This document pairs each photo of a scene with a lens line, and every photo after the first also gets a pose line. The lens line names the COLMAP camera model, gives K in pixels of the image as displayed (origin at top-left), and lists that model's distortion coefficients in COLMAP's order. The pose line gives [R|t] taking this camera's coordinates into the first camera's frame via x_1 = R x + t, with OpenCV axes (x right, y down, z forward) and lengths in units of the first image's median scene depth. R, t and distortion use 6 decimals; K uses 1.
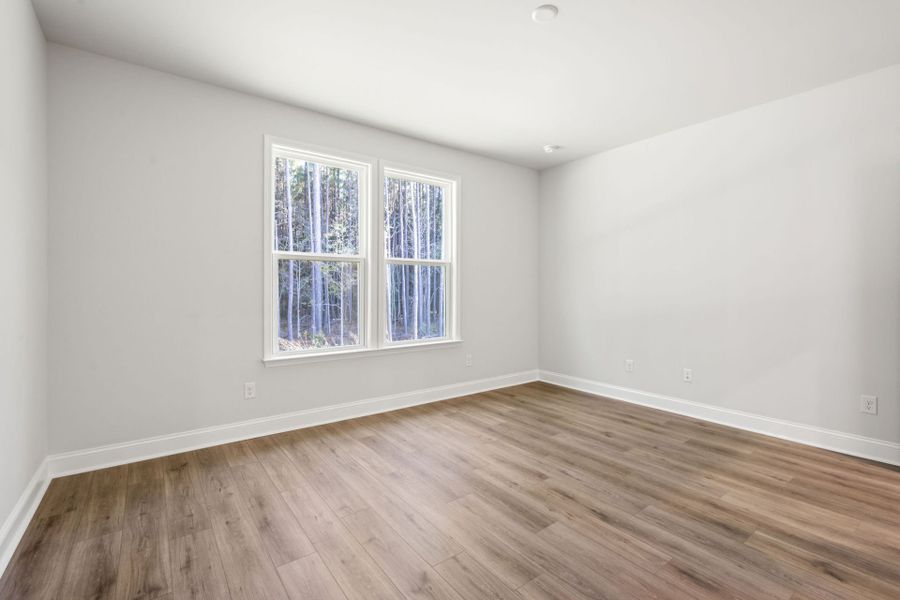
lens RADIAL K [[408.3, 0, 451.4], [0, 408.3, 289.9], [0, 0, 1]] dist [0.002152, 0.000008]
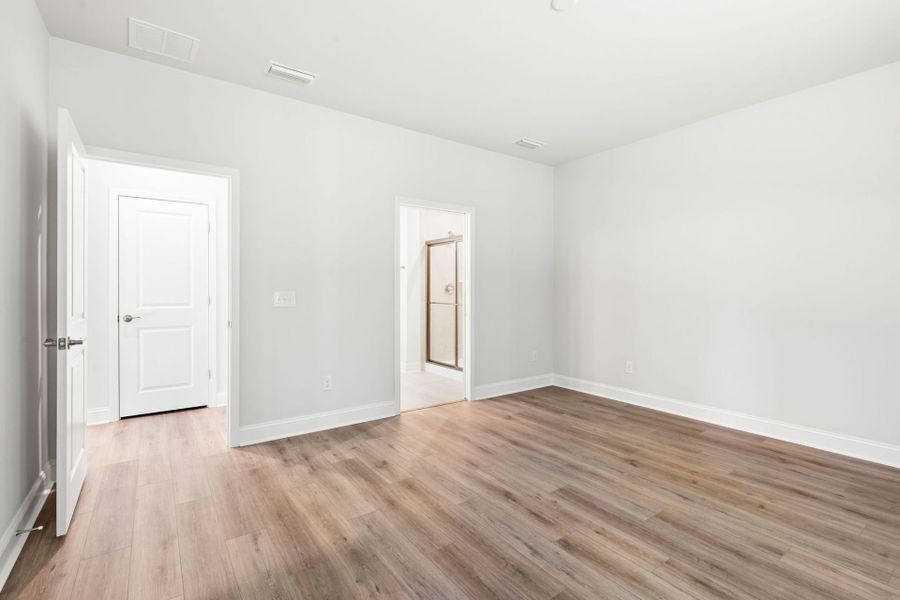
lens RADIAL K [[408.3, 0, 451.4], [0, 408.3, 289.9], [0, 0, 1]] dist [0.002152, 0.000008]
pose [[-0.999586, -0.003709, 0.028534, 0.408431], [-0.003710, 0.999993, 0.000023, -0.002177], [-0.028534, -0.000083, -0.999593, 1.742347]]
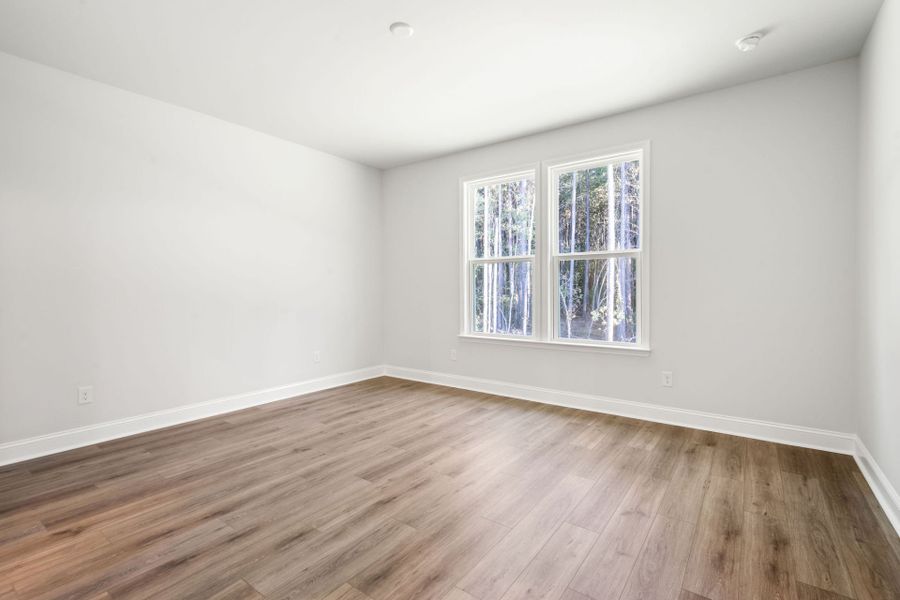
lens RADIAL K [[414.2, 0, 453.7], [0, 414.2, 292.9], [0, 0, 1]] dist [-0.000550, -0.000028]
pose [[0.282509, 0.006177, -0.959245, 1.175239], [0.002612, 0.999971, 0.007208, 0.013863], [0.959261, -0.004542, 0.282484, 0.719867]]
